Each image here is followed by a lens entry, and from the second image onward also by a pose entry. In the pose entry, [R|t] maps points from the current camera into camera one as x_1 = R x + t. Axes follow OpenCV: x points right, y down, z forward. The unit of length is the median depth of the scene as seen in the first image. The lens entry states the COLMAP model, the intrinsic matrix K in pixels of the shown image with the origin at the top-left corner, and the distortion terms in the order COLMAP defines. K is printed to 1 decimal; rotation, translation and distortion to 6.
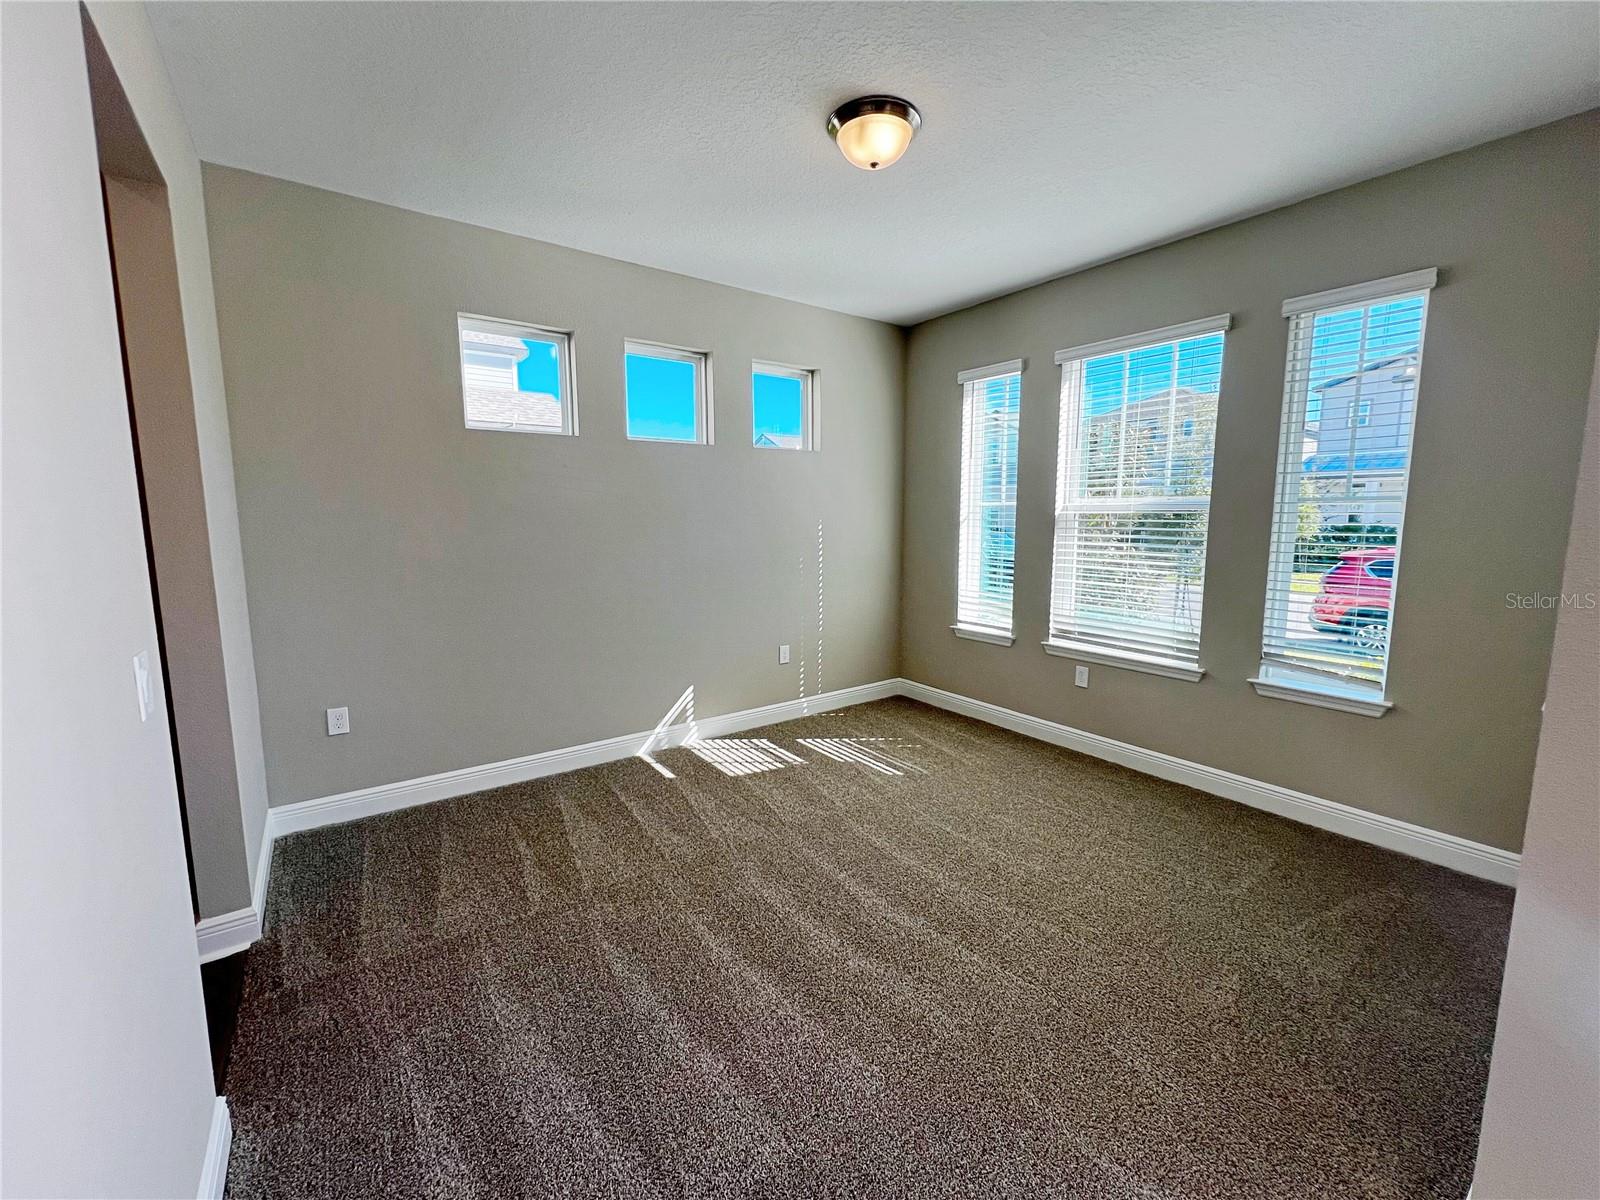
lens RADIAL K [[641.4, 0, 800.0], [0, 641.4, 594.9], [0, 0, 1]] dist [-0.001173, -0.000202]
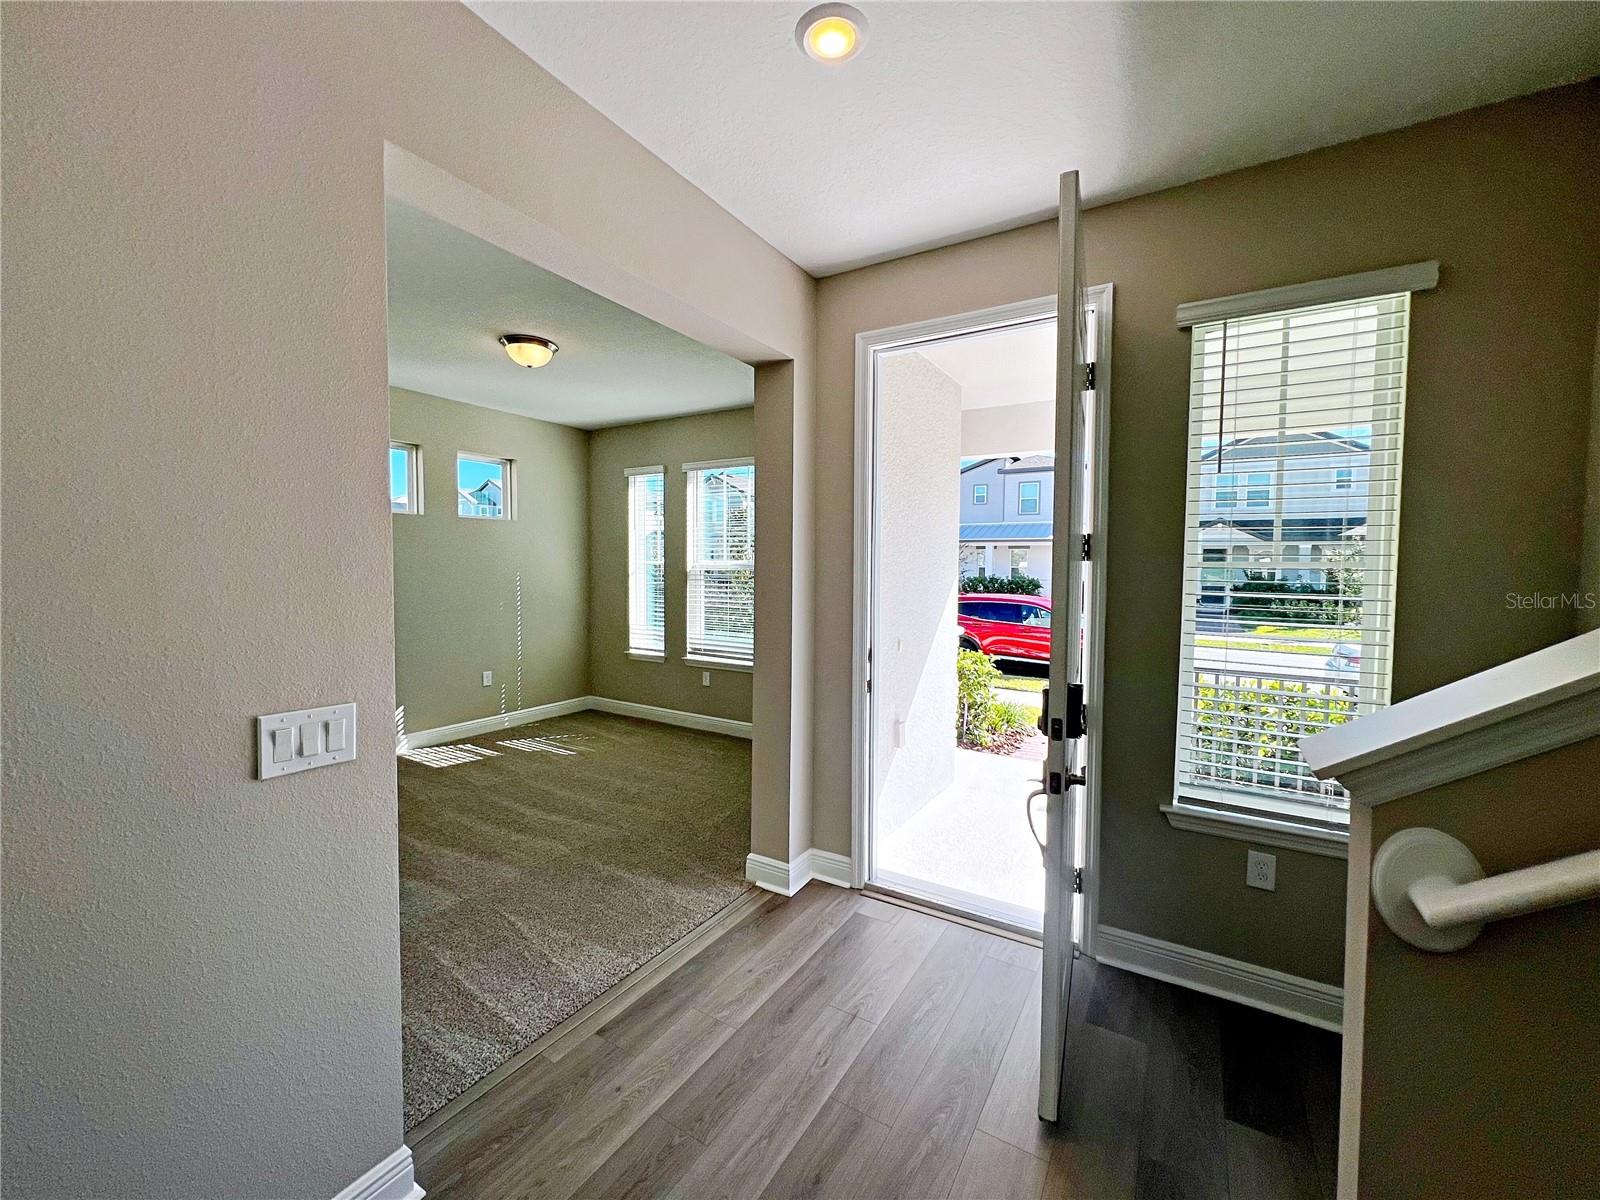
lens RADIAL K [[641.4, 0, 800.0], [0, 641.4, 594.9], [0, 0, 1]] dist [-0.001173, -0.000202]
pose [[0.924872, -0.007640, 0.380202, 0.074738], [0.037341, 0.996791, -0.070804, 0.045629], [-0.378441, 0.079682, 0.922189, -0.463622]]
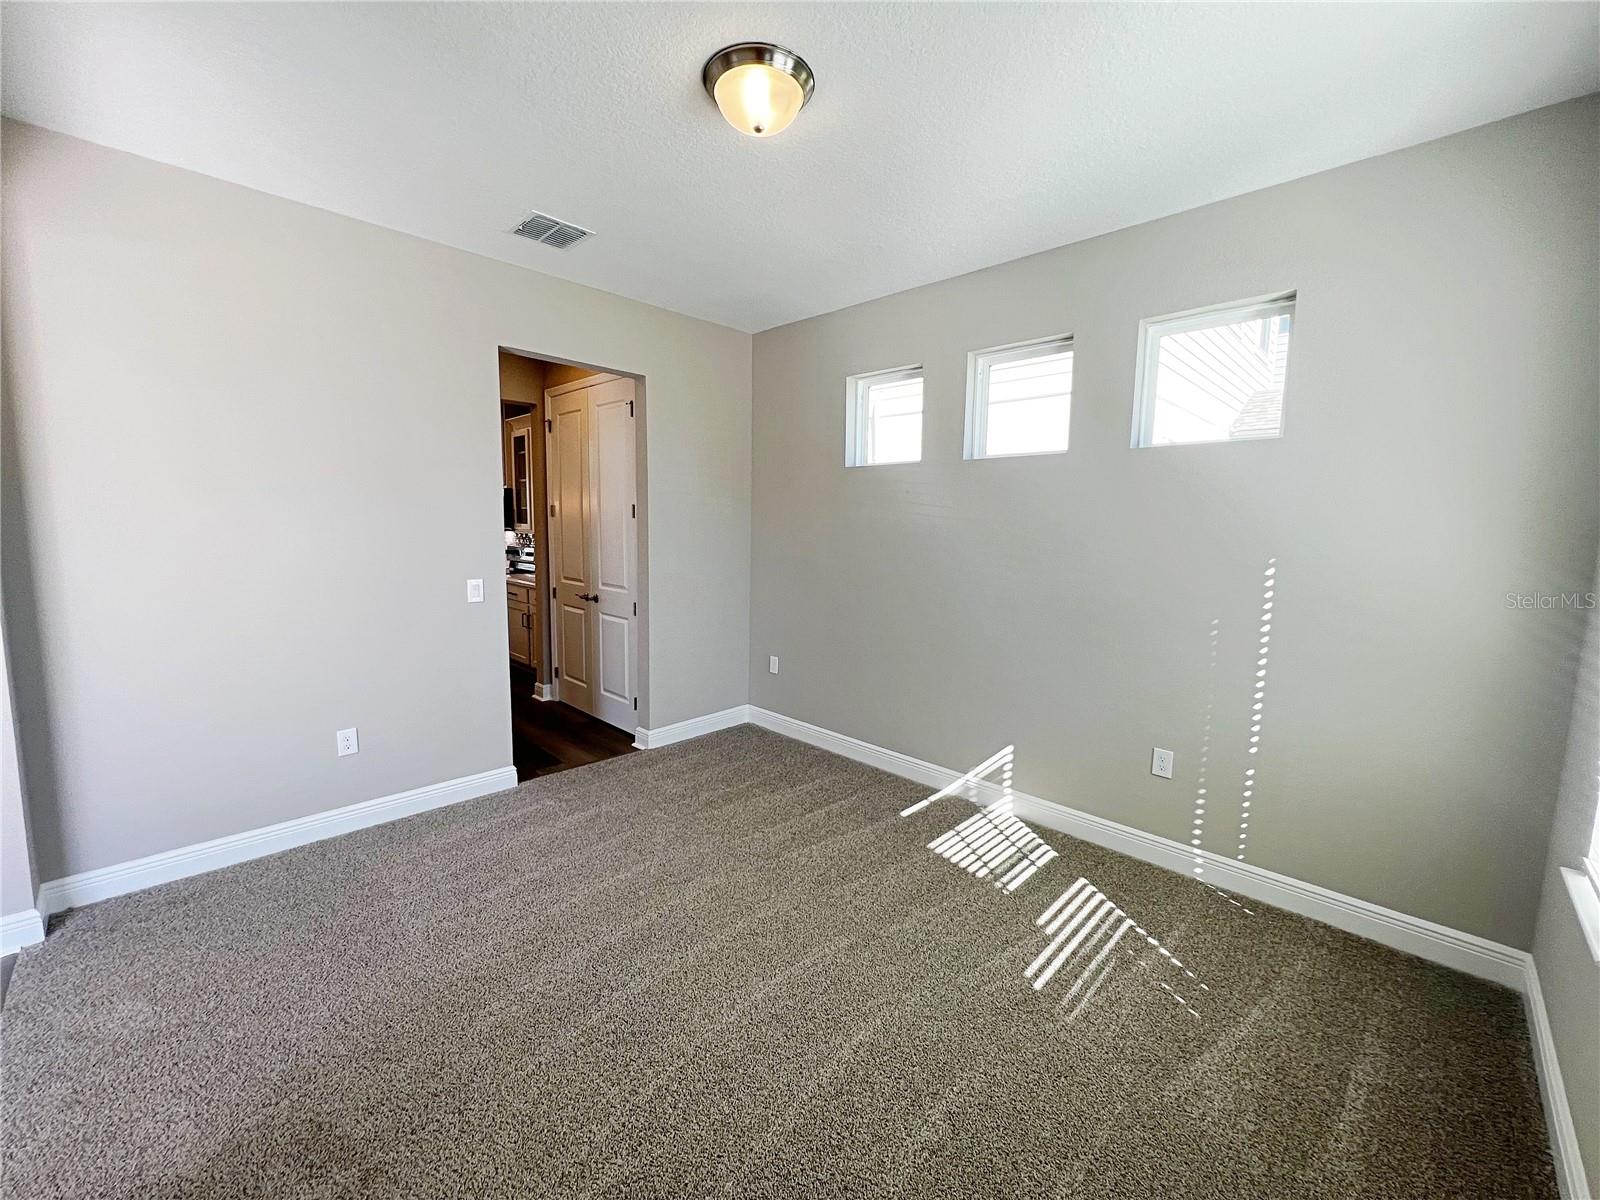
lens RADIAL K [[641.4, 0, 800.0], [0, 641.4, 594.9], [0, 0, 1]] dist [-0.001173, -0.000202]
pose [[0.165184, 0.116318, -0.979380, 0.592830], [-0.142009, 0.985478, 0.093090, -0.091830], [0.975986, 0.123703, 0.179304, 0.571123]]
